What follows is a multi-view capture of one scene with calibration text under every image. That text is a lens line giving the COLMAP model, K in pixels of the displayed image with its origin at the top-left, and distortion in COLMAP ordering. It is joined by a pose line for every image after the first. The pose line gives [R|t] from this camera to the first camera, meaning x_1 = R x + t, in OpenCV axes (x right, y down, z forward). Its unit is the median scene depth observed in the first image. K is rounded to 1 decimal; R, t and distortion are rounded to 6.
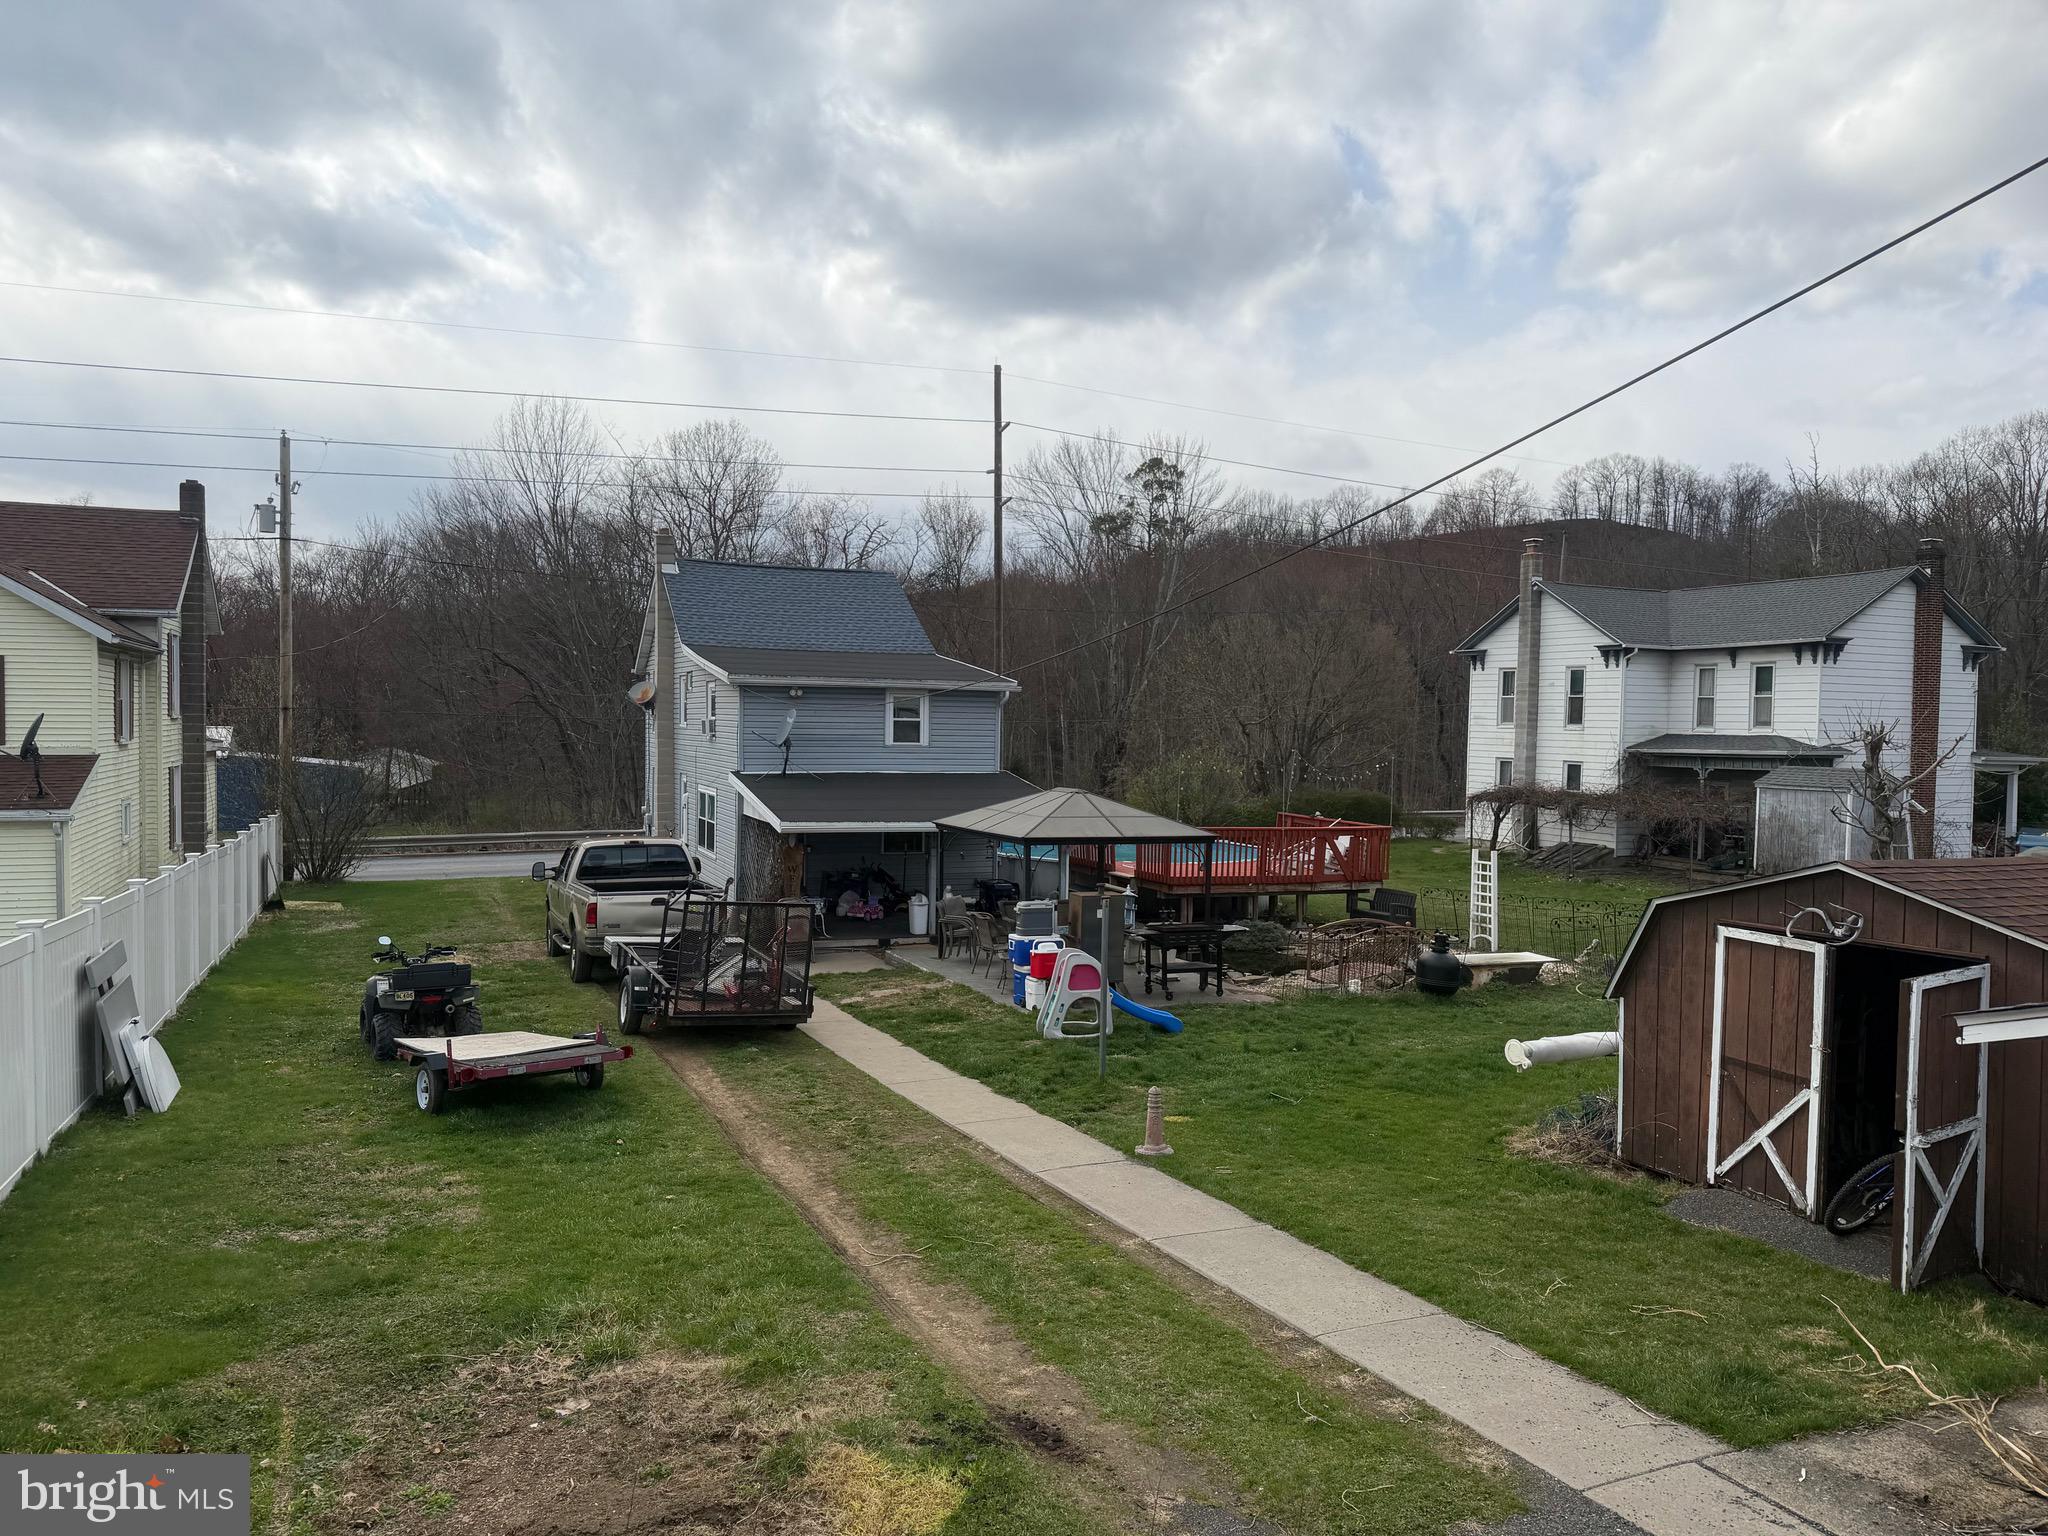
lens RADIAL K [[1497.1, 0, 1024.0], [0, 1497.1, 768.0], [0, 0, 1]] dist [0.001867, -0.000198]
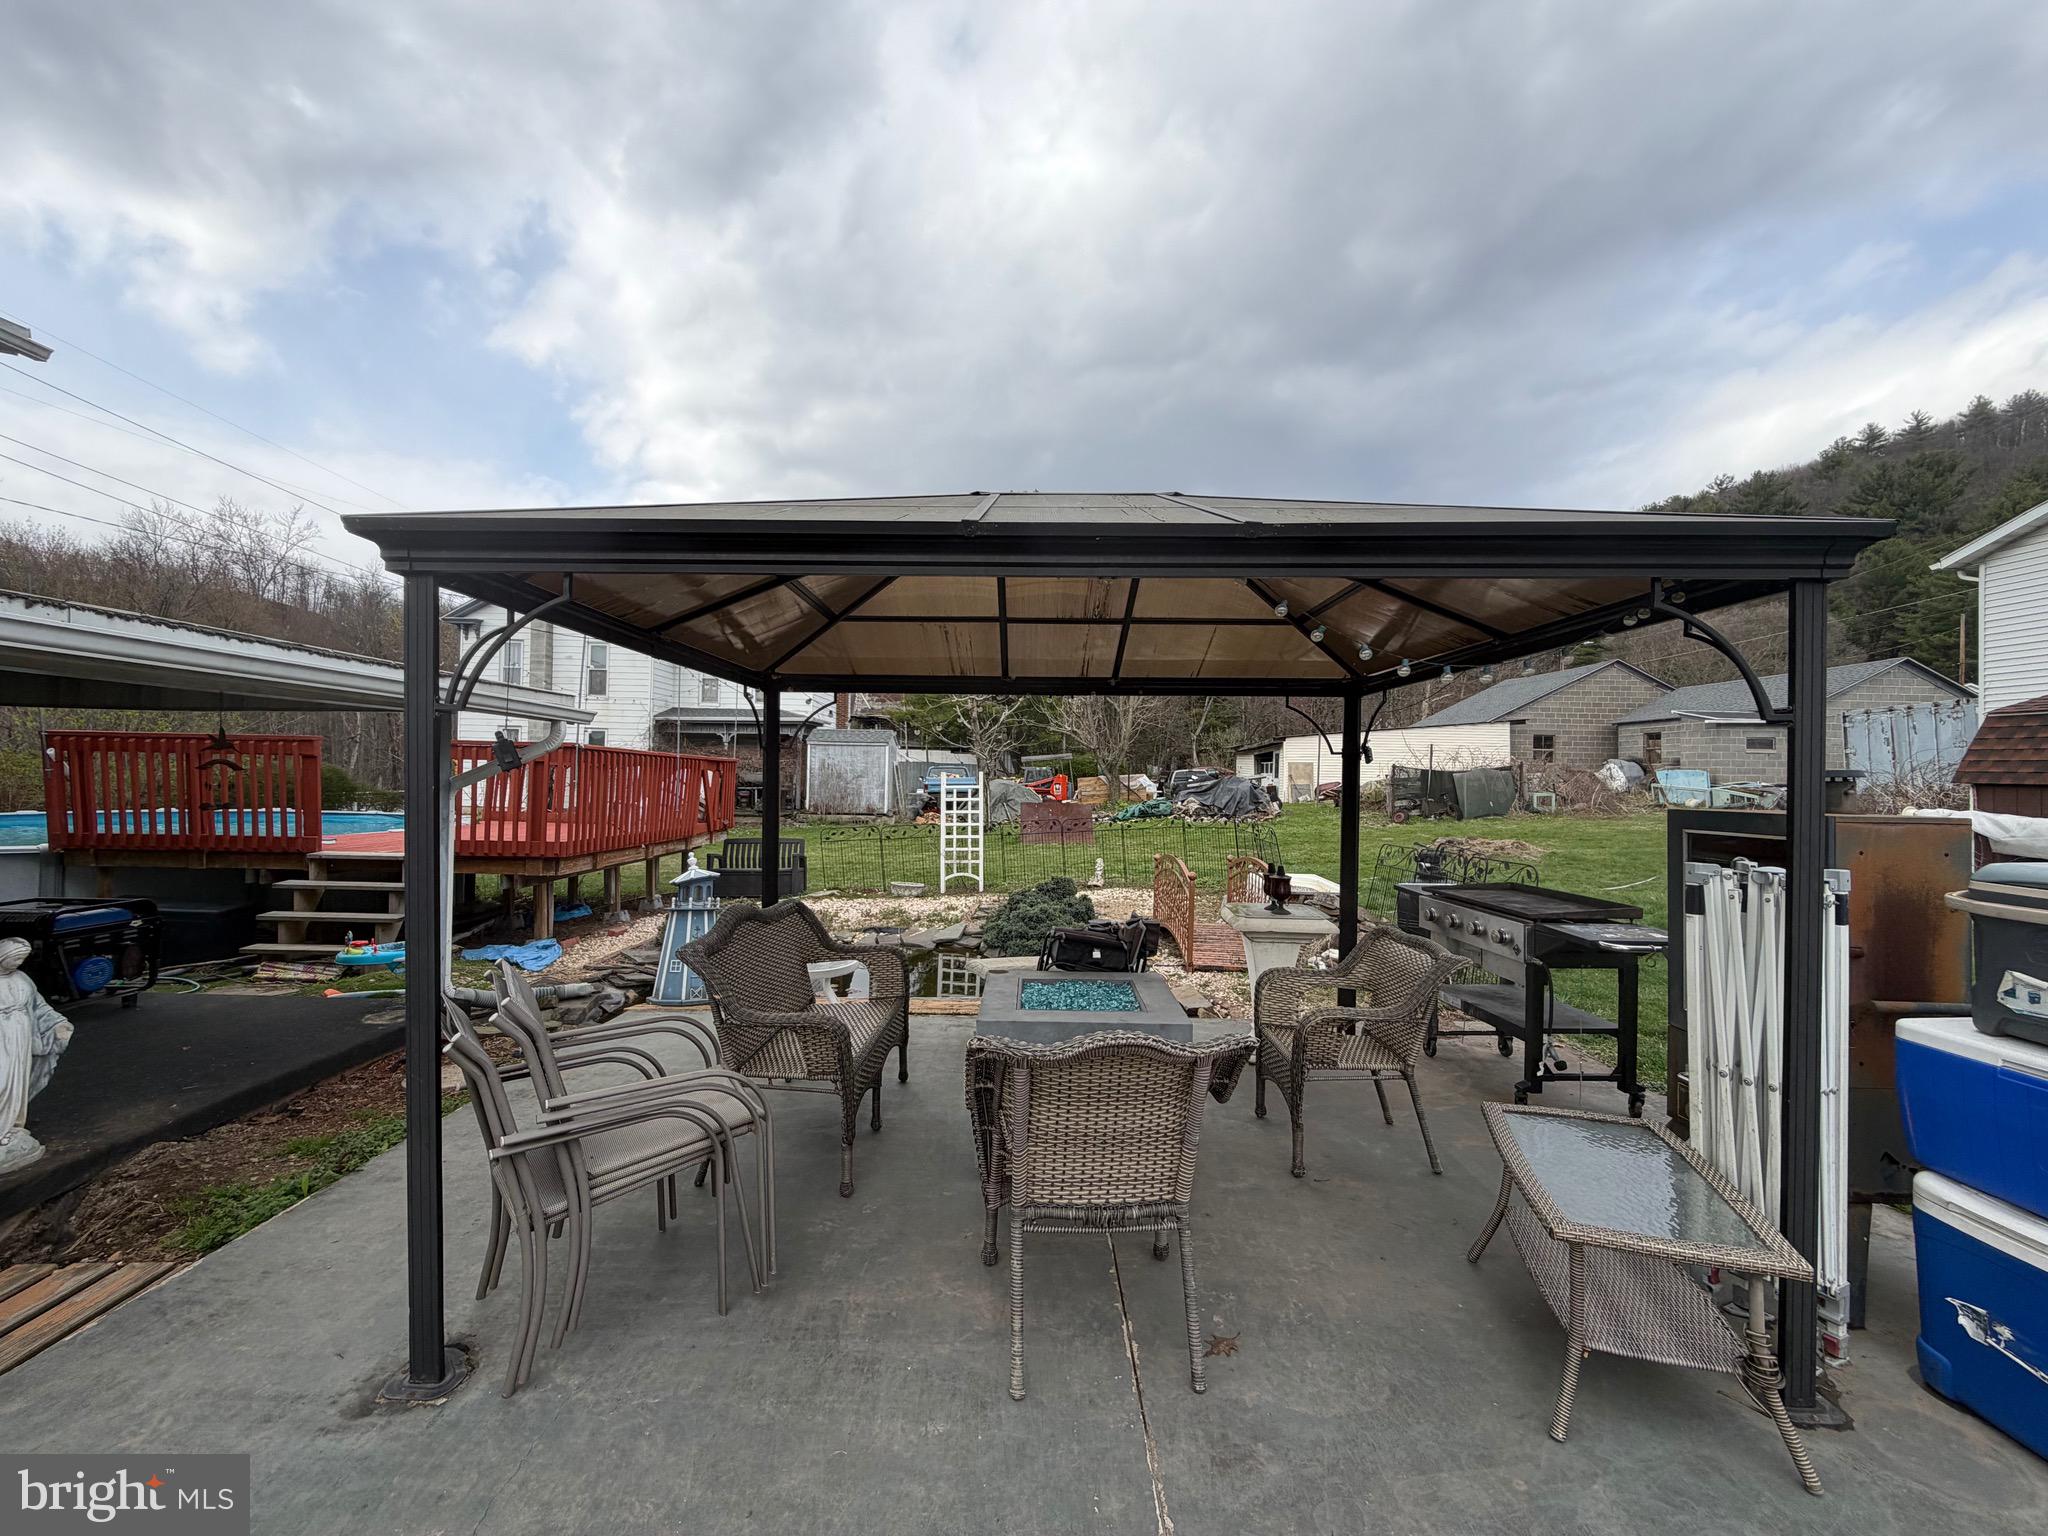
lens RADIAL K [[812.1, 0, 1017.5], [0, 812.1, 766.1], [0, 0, 1]] dist [-0.000285, -0.000044]
pose [[0.399872, 0.000674, 0.916571, -0.095296], [0.015764, 0.999847, -0.007613, 0.055713], [-0.916435, 0.017493, 0.399800, 0.795334]]
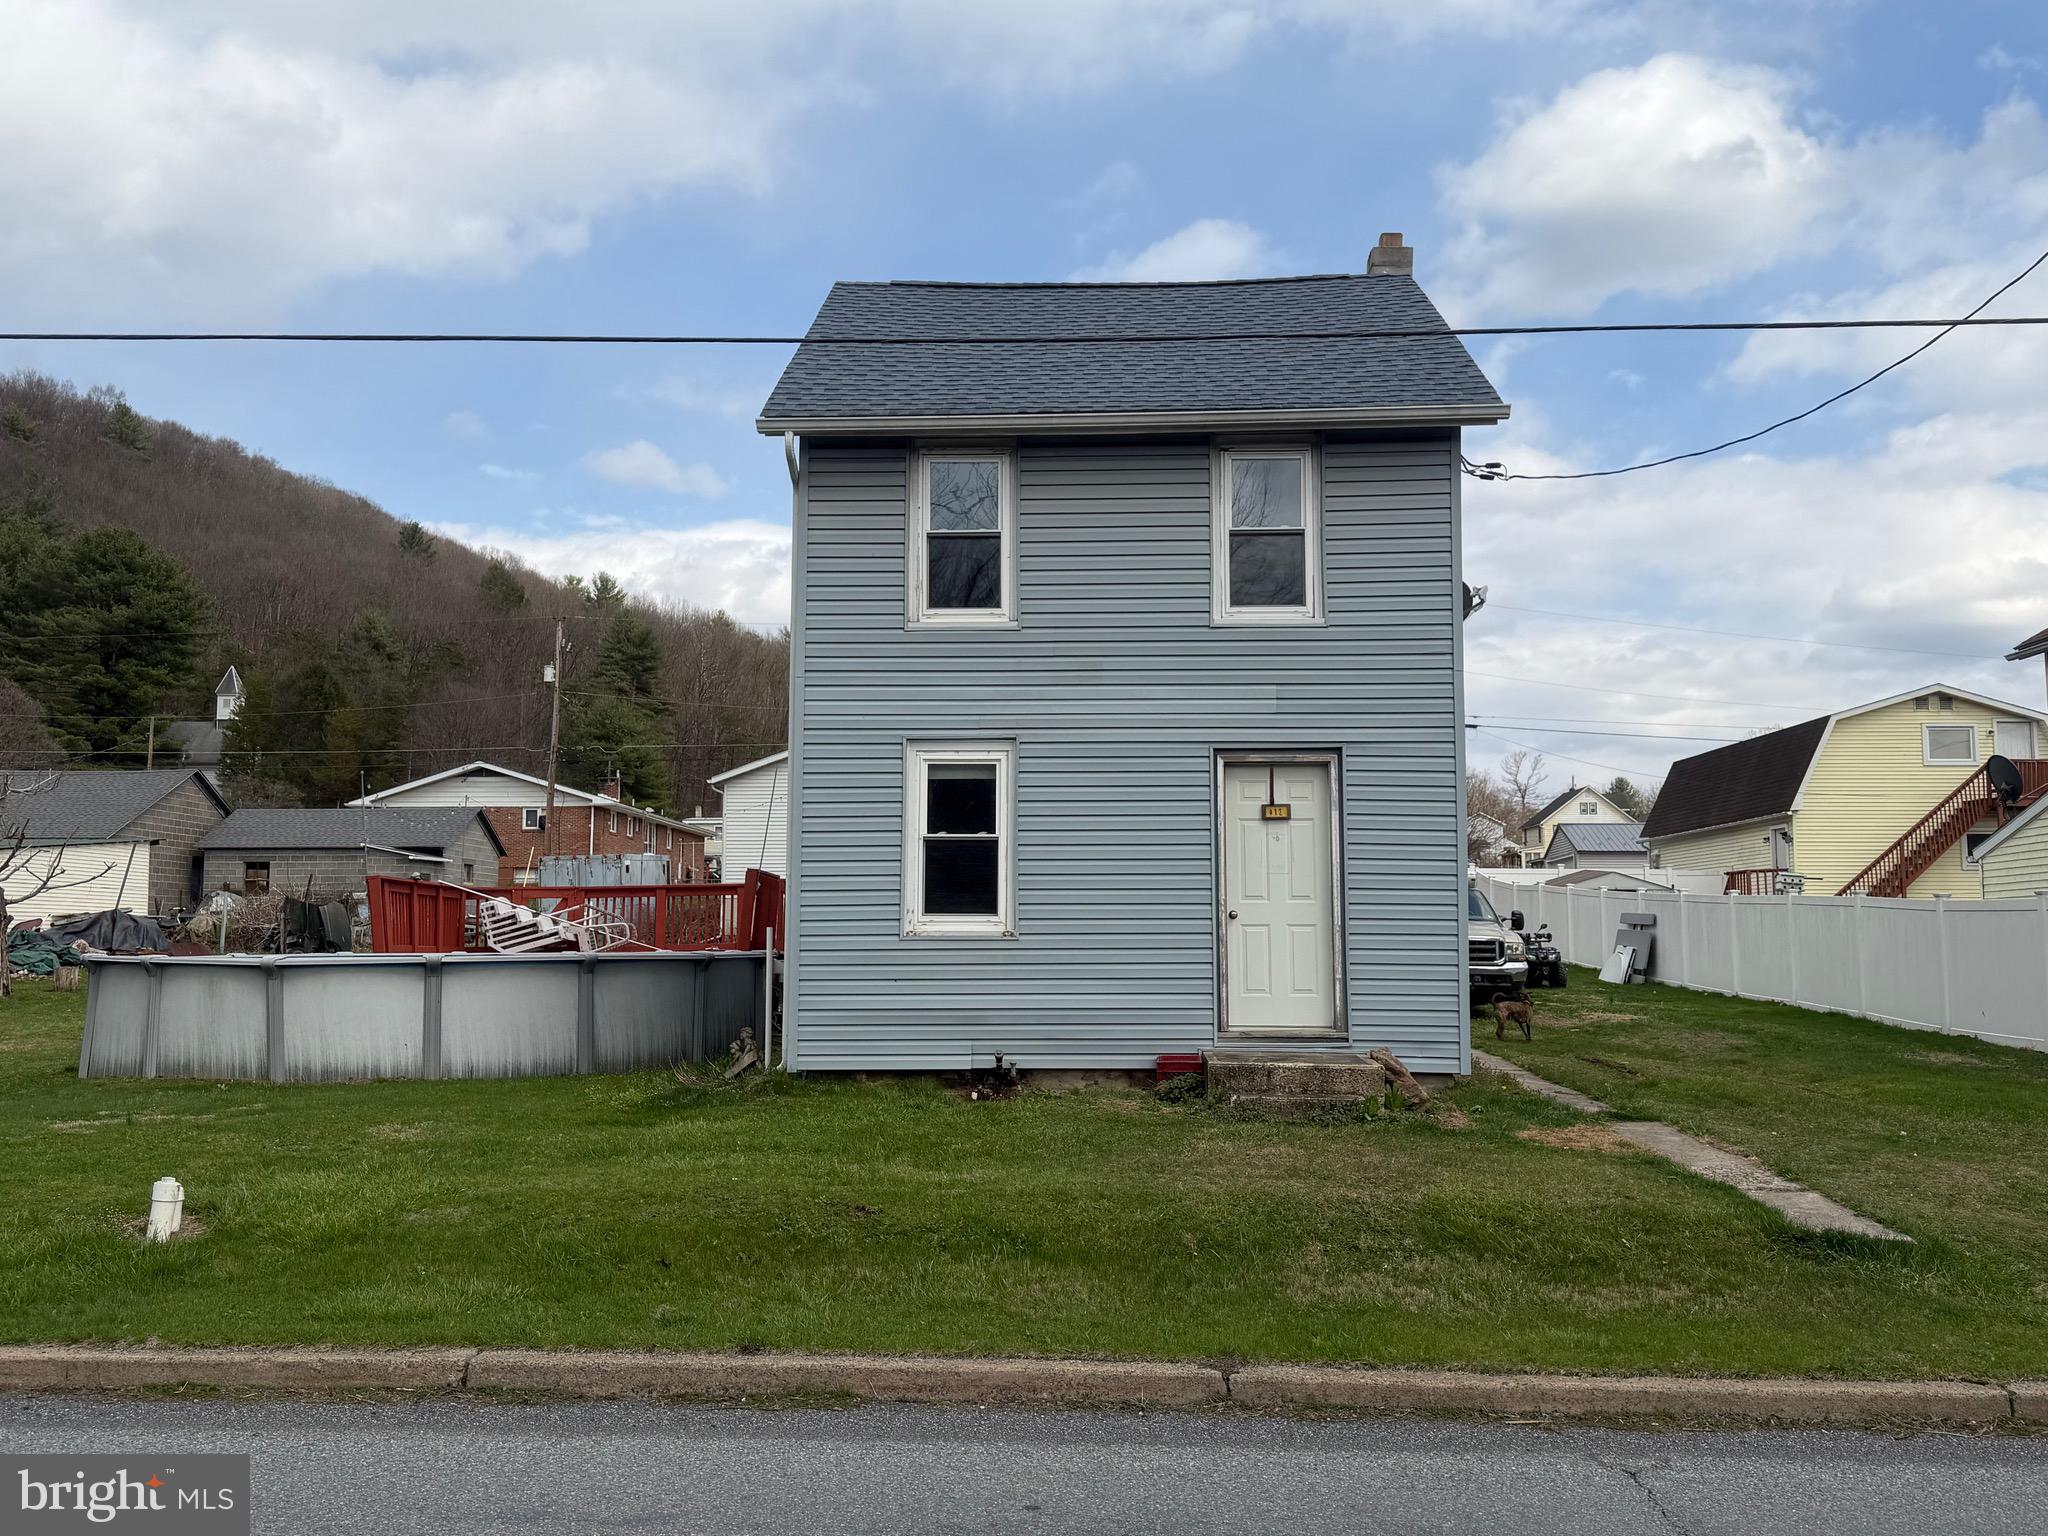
lens RADIAL K [[1793.5, 0, 1024.0], [0, 1793.5, 768.0], [0, 0, 1]] dist [0.073700, 0.001614]
pose [[-0.905070, 0.028958, 0.424276, -0.485628], [0.000799, 0.997793, -0.066398, 0.049317], [-0.425262, -0.059756, -0.903096, 1.997337]]
